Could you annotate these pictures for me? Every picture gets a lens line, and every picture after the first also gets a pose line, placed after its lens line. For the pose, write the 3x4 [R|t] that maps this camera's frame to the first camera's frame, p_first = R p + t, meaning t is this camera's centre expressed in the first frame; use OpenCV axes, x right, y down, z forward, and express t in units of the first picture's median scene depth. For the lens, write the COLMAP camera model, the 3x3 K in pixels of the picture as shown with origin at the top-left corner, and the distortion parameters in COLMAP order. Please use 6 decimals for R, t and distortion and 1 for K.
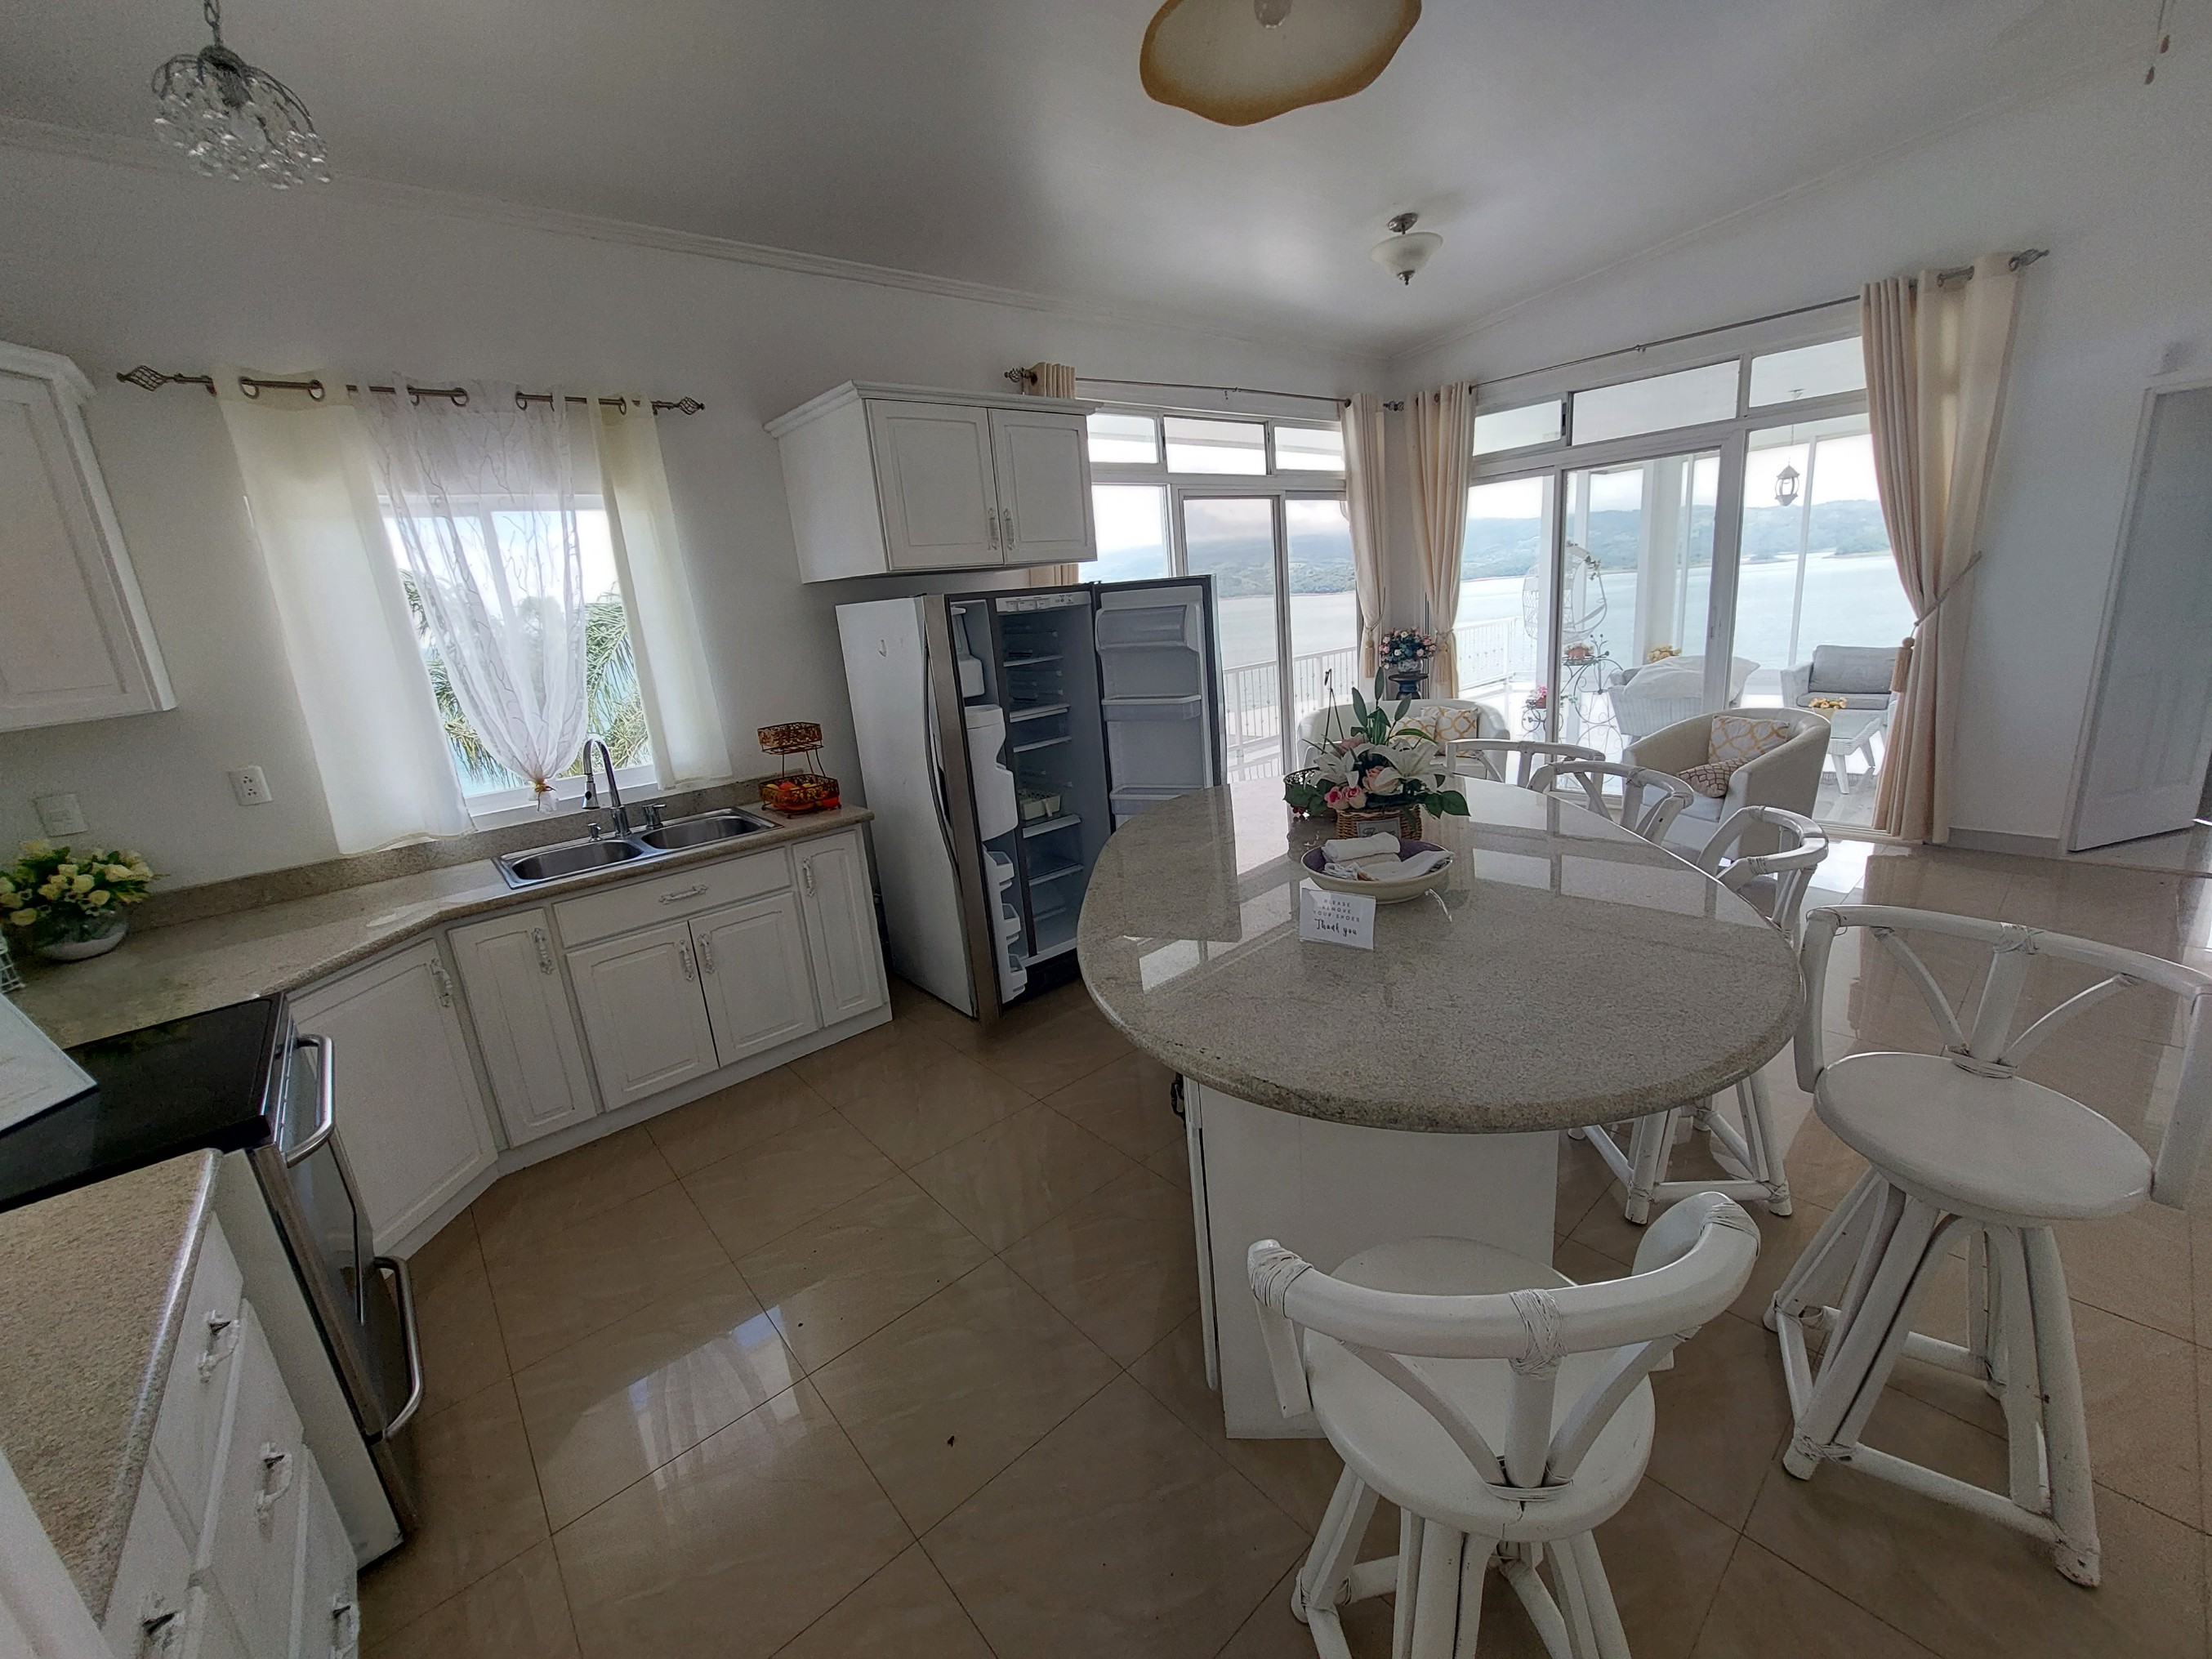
lens RADIAL K [[881.0, 0, 1120.8], [0, 881.0, 814.3], [0, 0, 1]] dist [-0.000160, -0.006577]
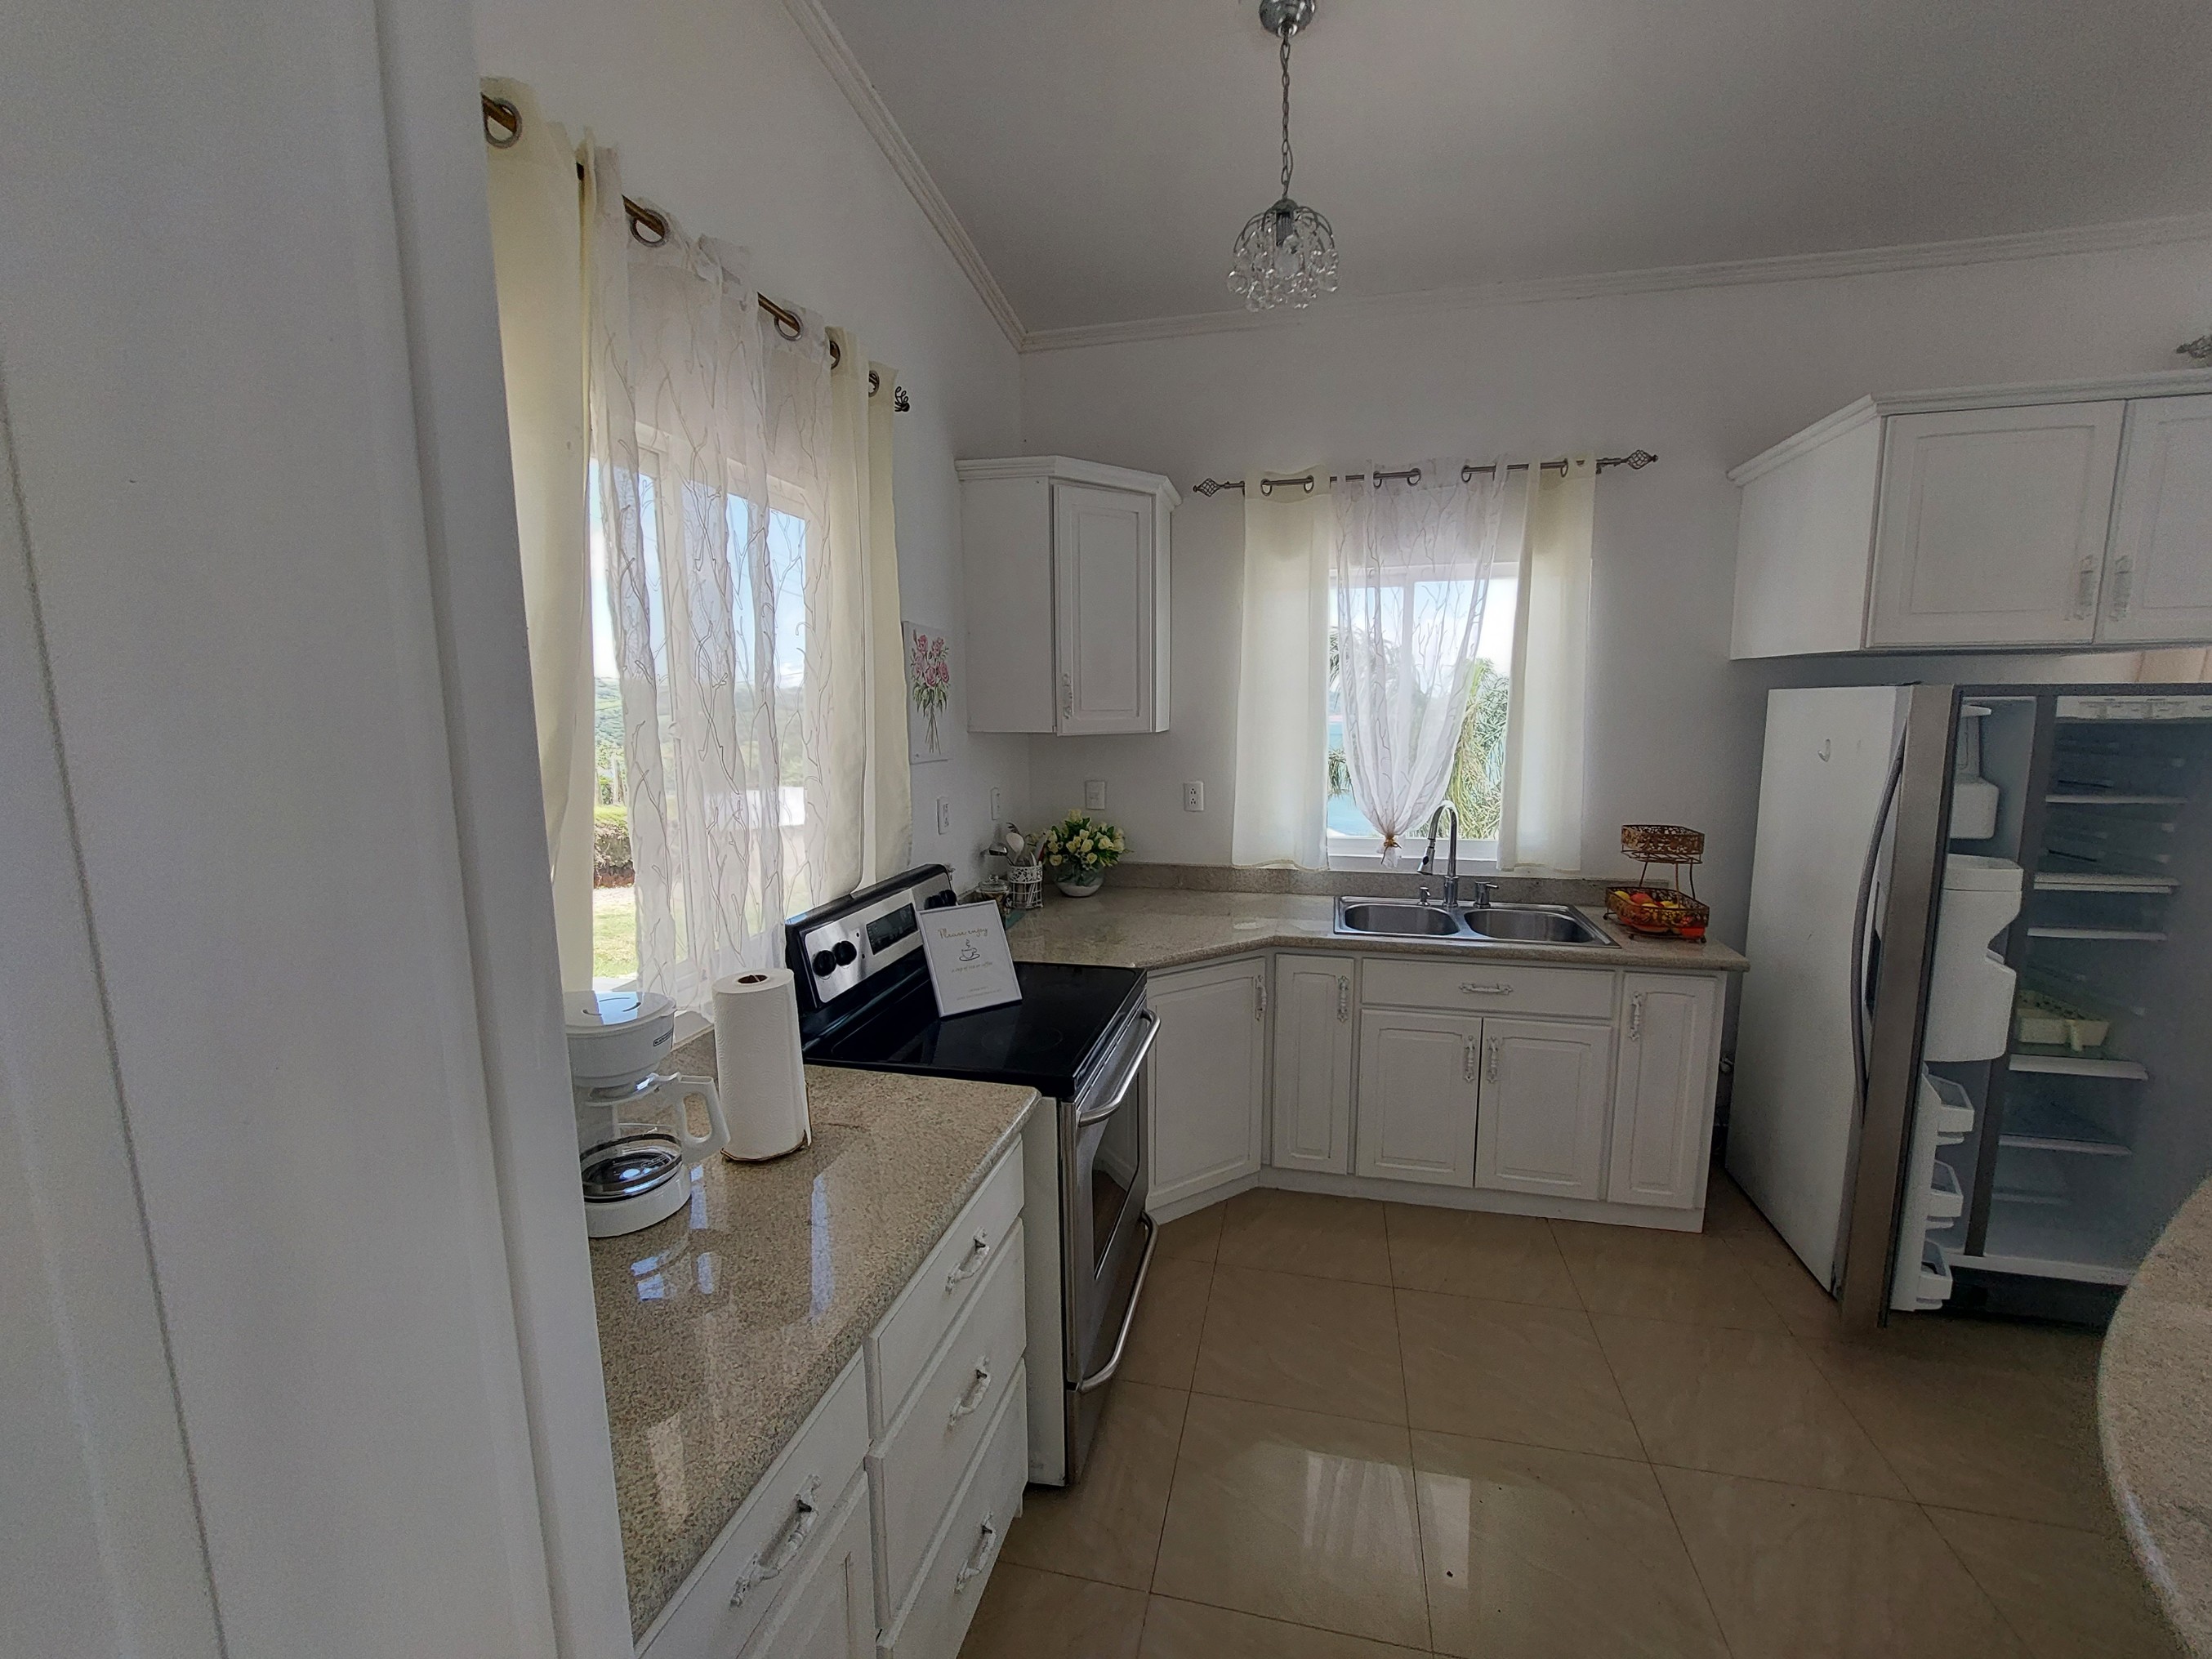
lens RADIAL K [[899.2, 0, 1106.0], [0, 899.2, 829.5], [0, 0, 1]] dist [-0.000659, -0.010244]
pose [[0.584064, 0.187531, -0.789748, -0.019861], [-0.237194, 0.969910, 0.054893, -0.024179], [0.776278, 0.155263, 0.610971, 0.090899]]
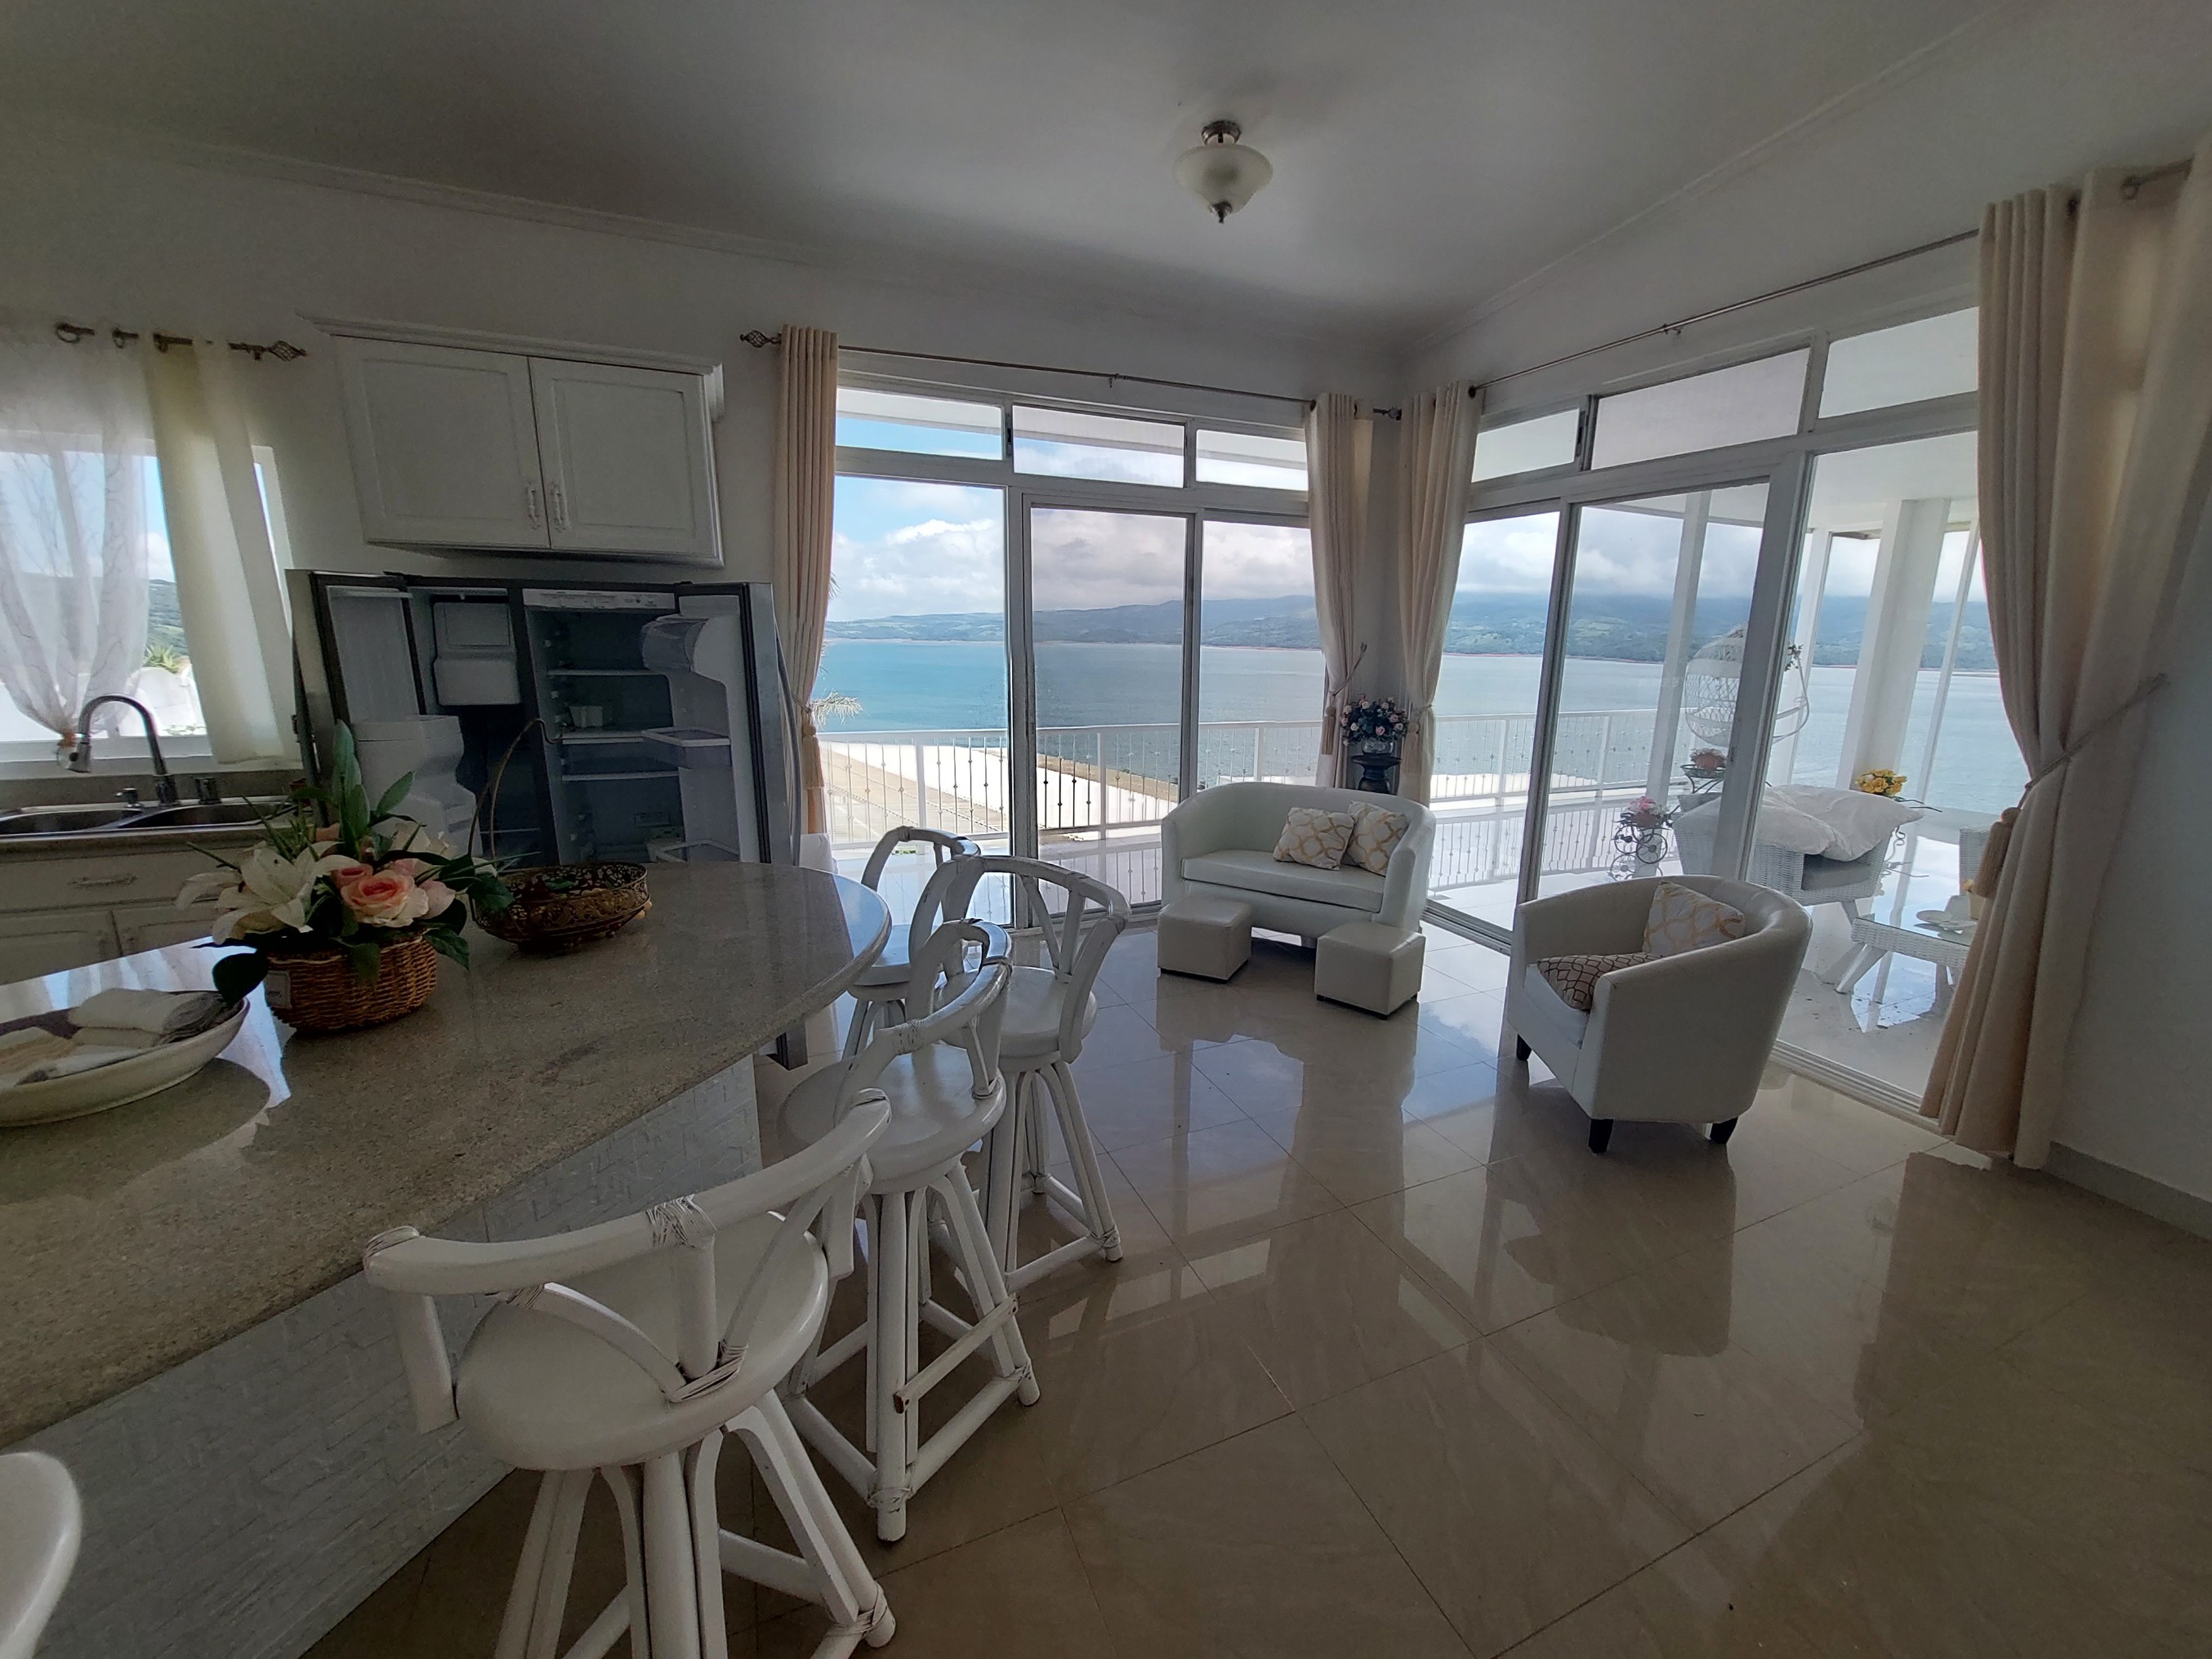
lens RADIAL K [[893.7, 0, 1106.0], [0, 893.7, 829.5], [0, 0, 1]] dist [-0.011781, -0.000047]
pose [[0.951882, 0.159984, -0.261394, 0.671450], [-0.164401, 0.986381, 0.005030, -0.128063], [0.258639, 0.038185, 0.965219, 0.381040]]
